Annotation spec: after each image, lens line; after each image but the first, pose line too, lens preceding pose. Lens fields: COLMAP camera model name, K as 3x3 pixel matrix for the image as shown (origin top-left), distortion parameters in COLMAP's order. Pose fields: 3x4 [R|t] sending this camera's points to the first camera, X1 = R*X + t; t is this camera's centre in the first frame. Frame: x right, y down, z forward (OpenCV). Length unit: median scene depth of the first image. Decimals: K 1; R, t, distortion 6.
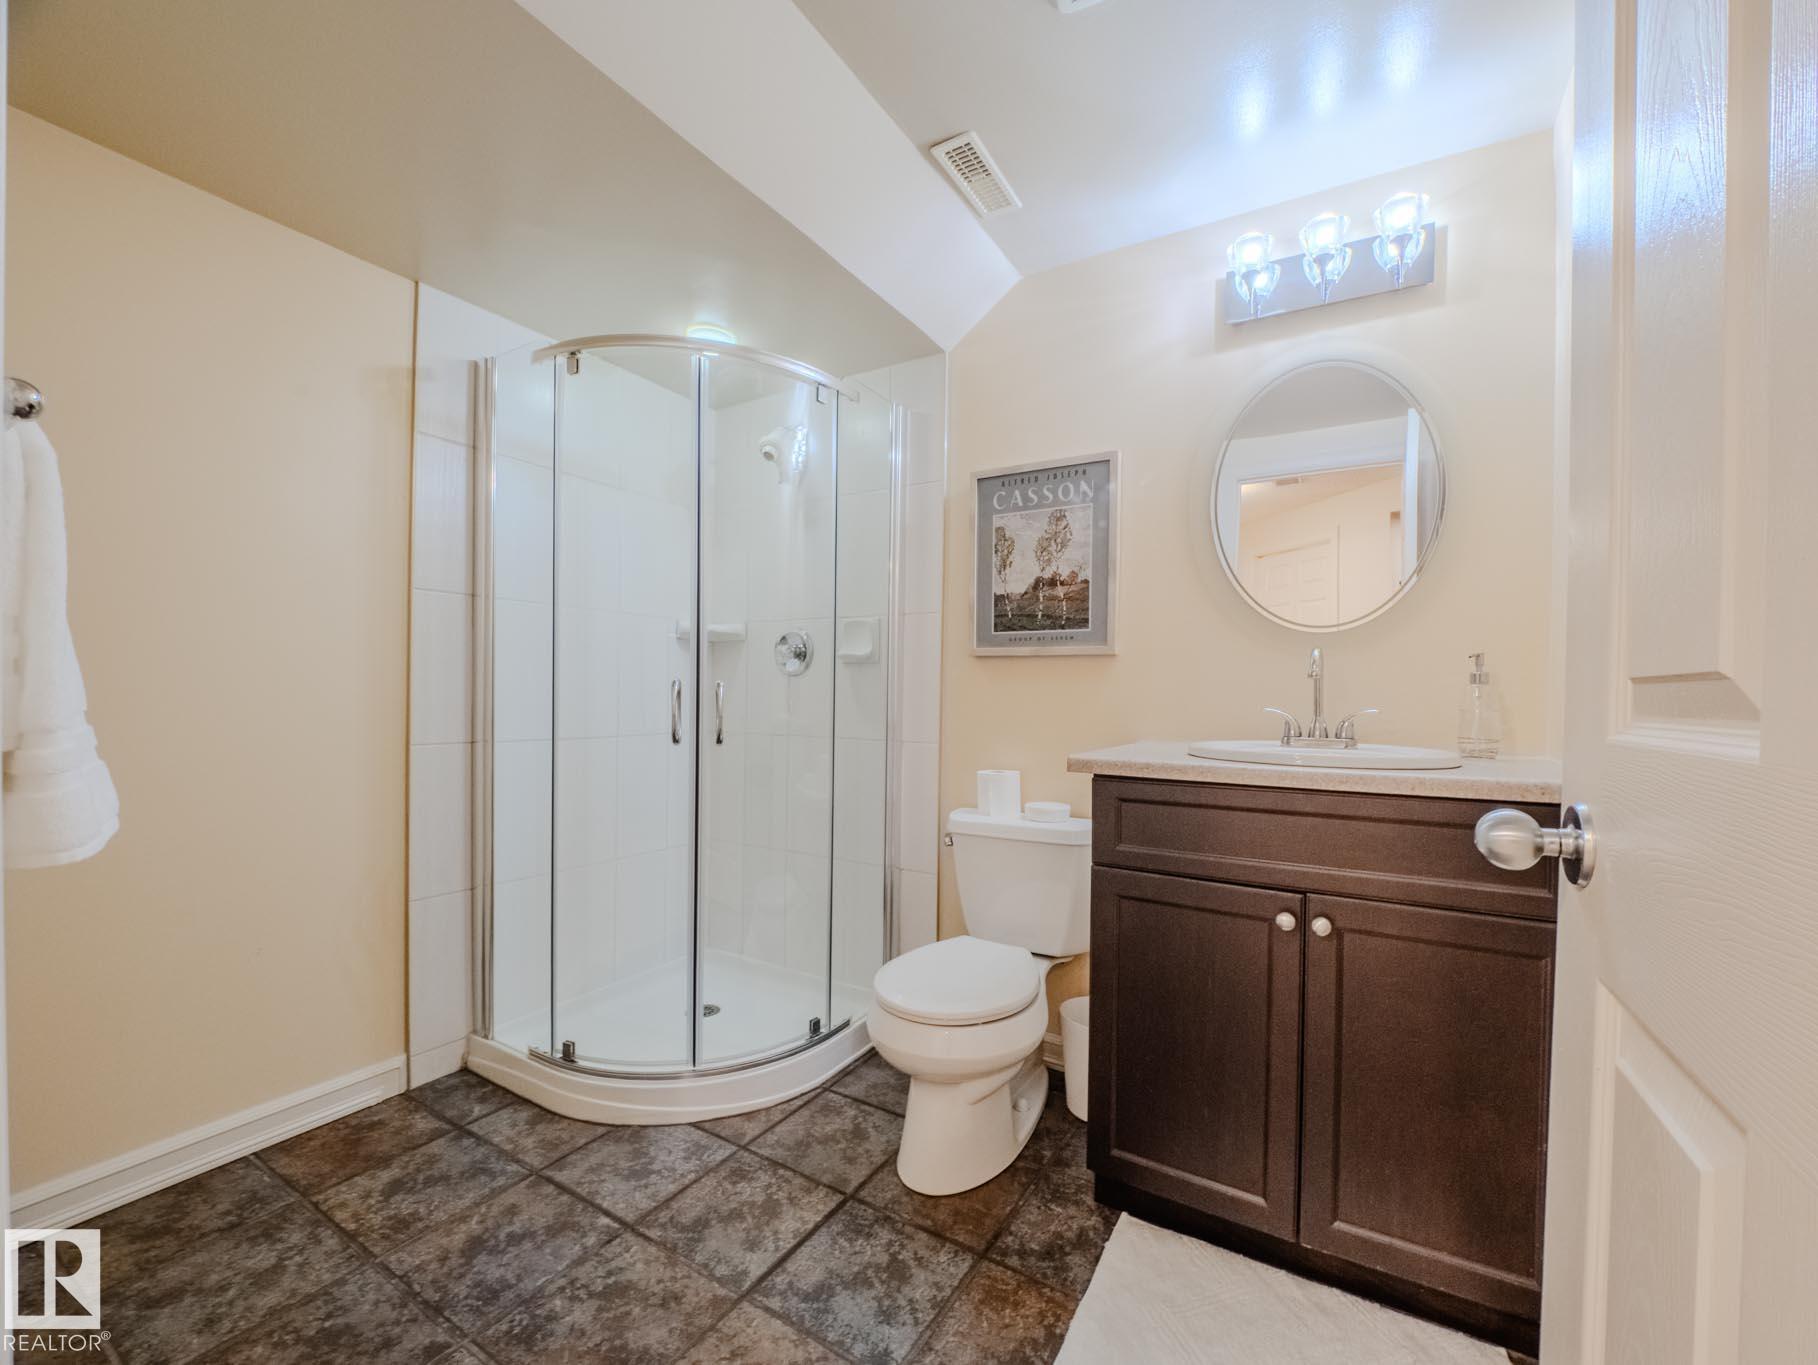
lens RADIAL K [[714.0, 0, 915.2], [0, 714.0, 704.1], [0, 0, 1]] dist [-0.010168, -0.000635]
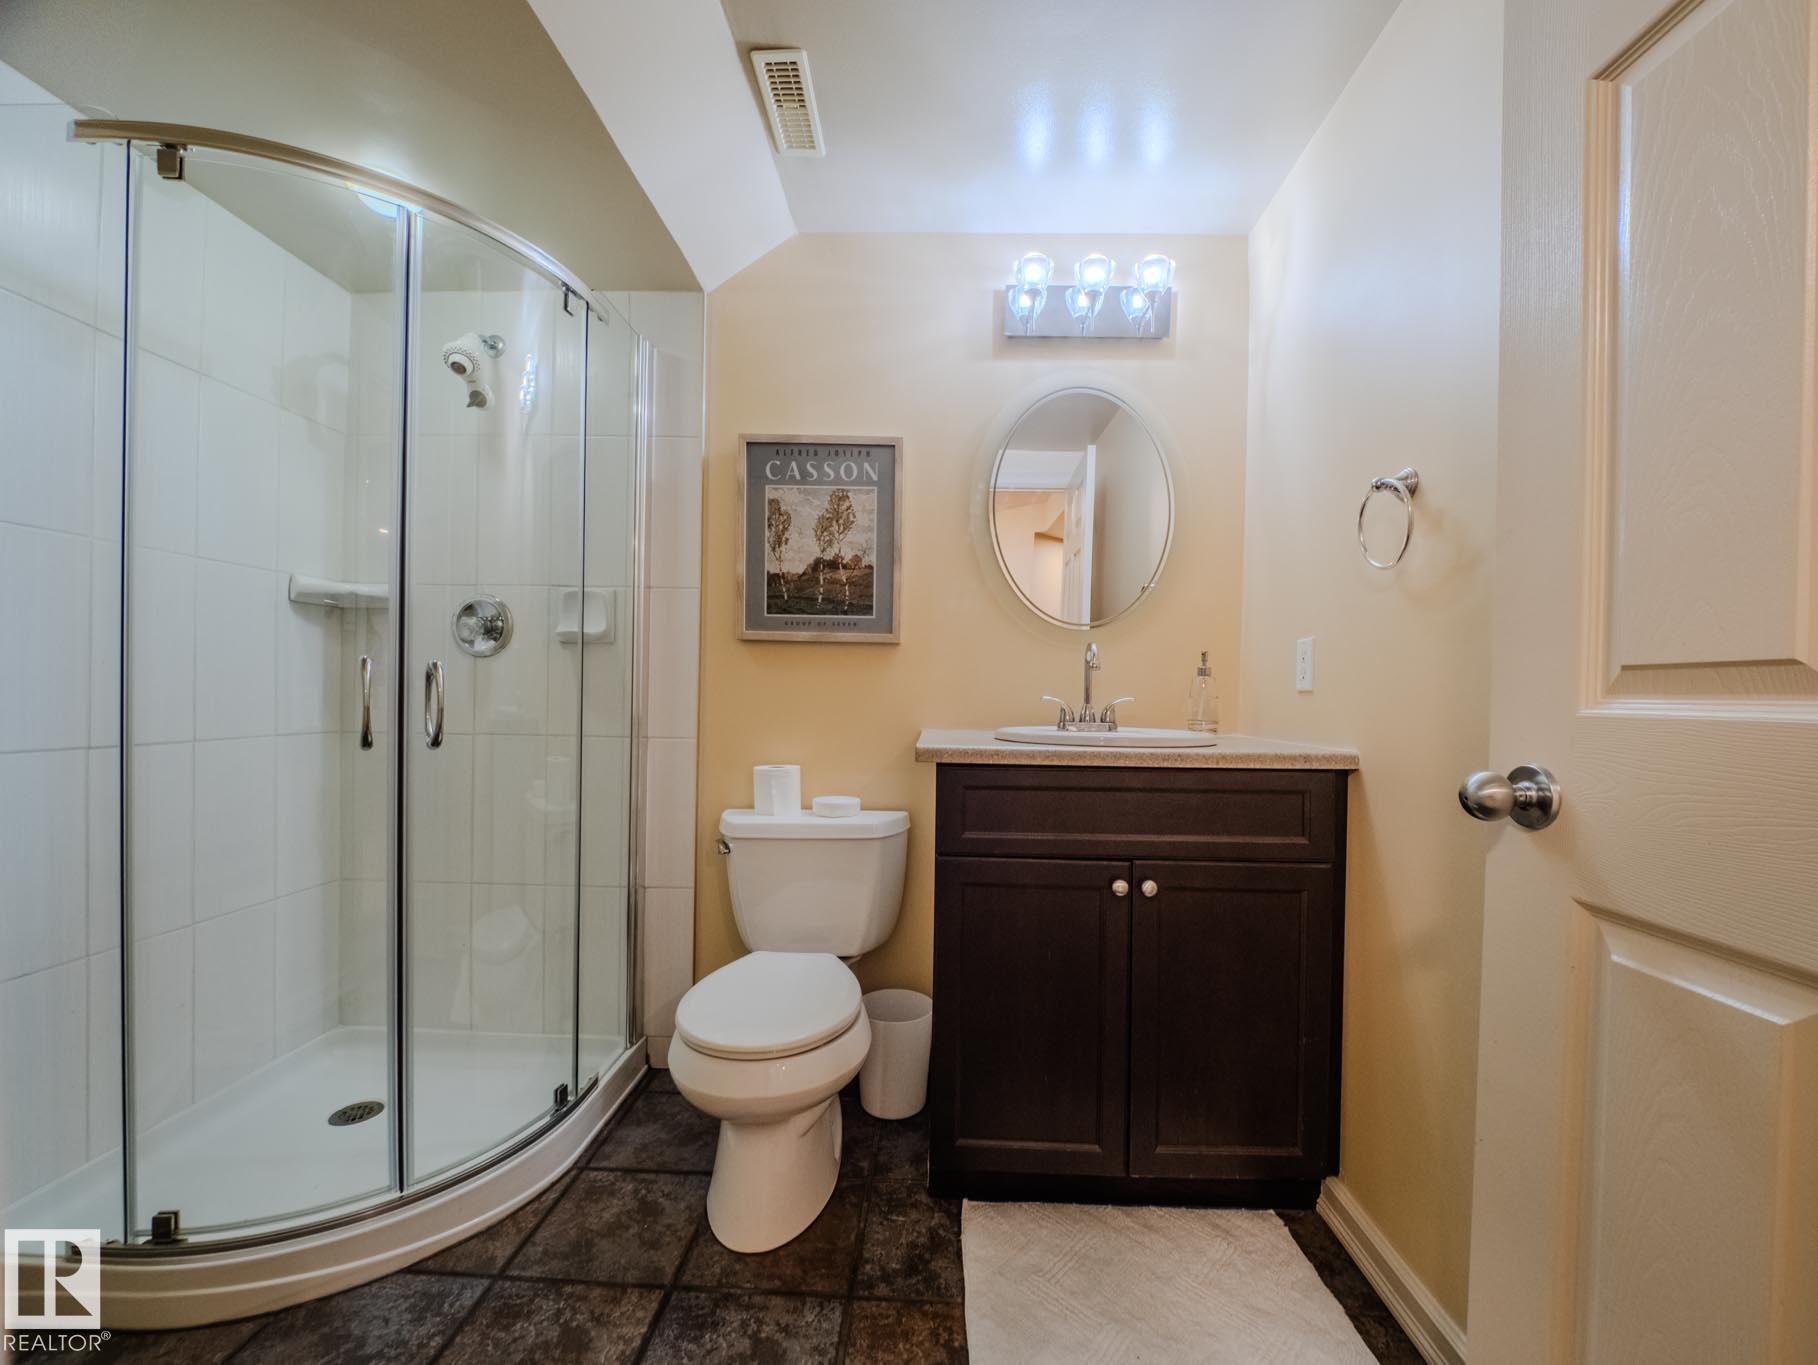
lens RADIAL K [[730.5, 0, 927.8], [0, 730.5, 700.5], [0, 0, 1]] dist [-0.000129, -0.004822]
pose [[0.880936, -0.002486, 0.473230, -0.190844], [-0.000418, 0.999982, 0.006032, 0.005207], [-0.473236, -0.005512, 0.880918, 0.098647]]
